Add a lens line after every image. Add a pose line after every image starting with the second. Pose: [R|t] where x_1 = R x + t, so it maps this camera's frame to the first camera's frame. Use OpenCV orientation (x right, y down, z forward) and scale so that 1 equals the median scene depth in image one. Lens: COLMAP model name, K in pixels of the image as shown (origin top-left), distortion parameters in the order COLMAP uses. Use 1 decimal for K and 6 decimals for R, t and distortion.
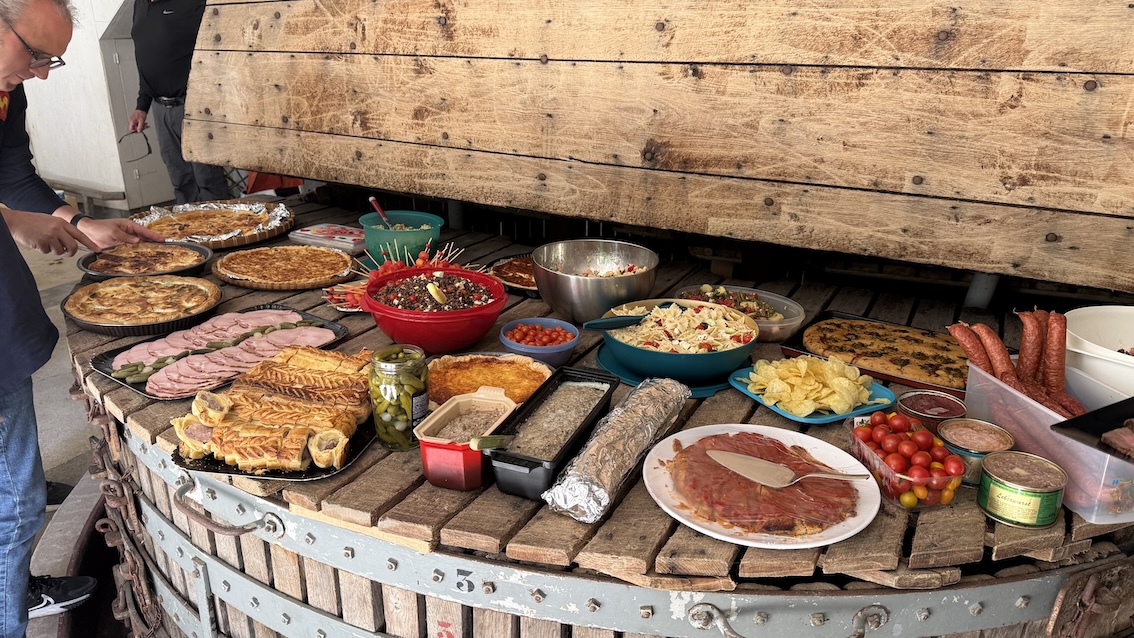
lens RADIAL K [[788.6, 0, 568.3], [0, 788.6, 330.0], [0, 0, 1]] dist [0.149487, -0.309747]
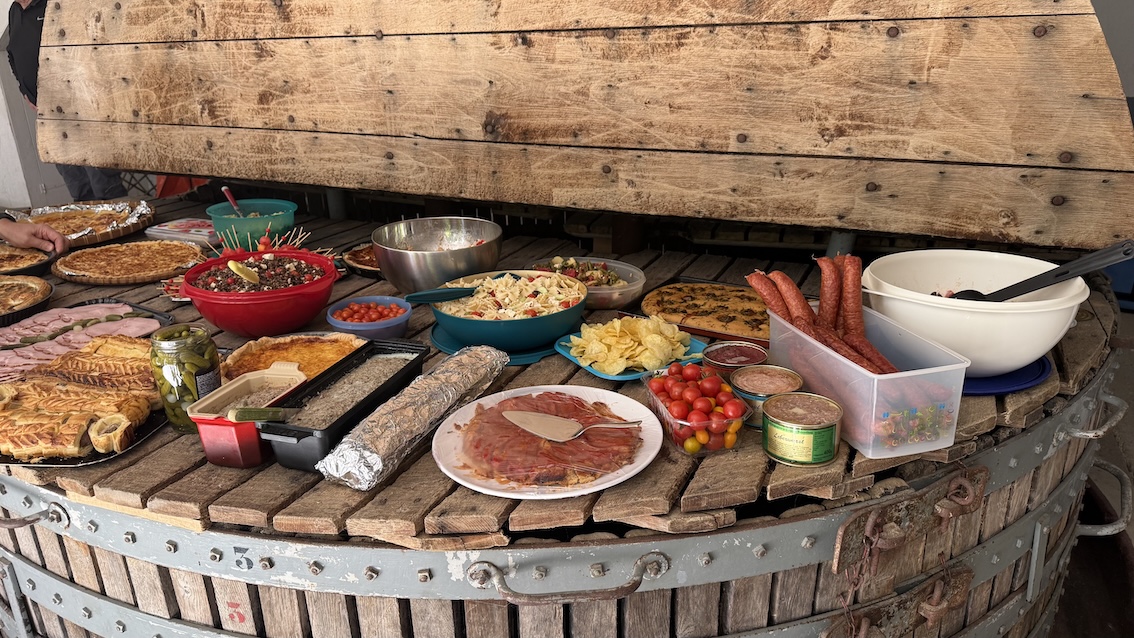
lens RADIAL K [[793.5, 0, 567.9], [0, 793.5, 331.8], [0, 0, 1]] dist [0.073078, -0.106893]
pose [[0.997836, -0.053372, 0.038412, 0.174335], [0.053439, 0.998571, -0.000715, 0.045661], [-0.038319, 0.002766, 0.999262, 0.011901]]
